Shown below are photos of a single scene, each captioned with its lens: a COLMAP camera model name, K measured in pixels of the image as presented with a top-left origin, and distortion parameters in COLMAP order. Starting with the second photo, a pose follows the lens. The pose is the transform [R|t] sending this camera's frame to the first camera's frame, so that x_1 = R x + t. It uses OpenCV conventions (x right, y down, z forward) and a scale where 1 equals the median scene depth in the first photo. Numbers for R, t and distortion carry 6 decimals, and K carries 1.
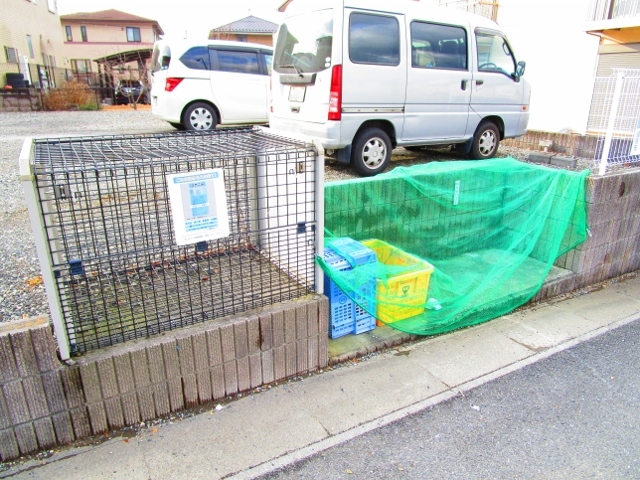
lens RADIAL K [[451.7, 0, 320.0], [0, 451.7, 239.8], [0, 0, 1]] dist [-0.035465, -0.001226]
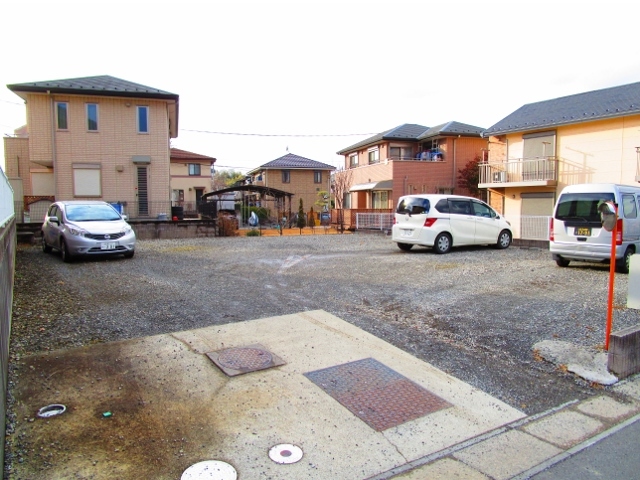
lens RADIAL K [[451.7, 0, 321.3], [0, 451.7, 238.2], [0, 0, 1]] dist [-0.035465, -0.001226]
pose [[0.997432, -0.016484, 0.069698, -0.587359], [0.033736, 0.966566, -0.254190, 0.071688], [-0.063178, 0.255889, 0.964640, -0.357031]]
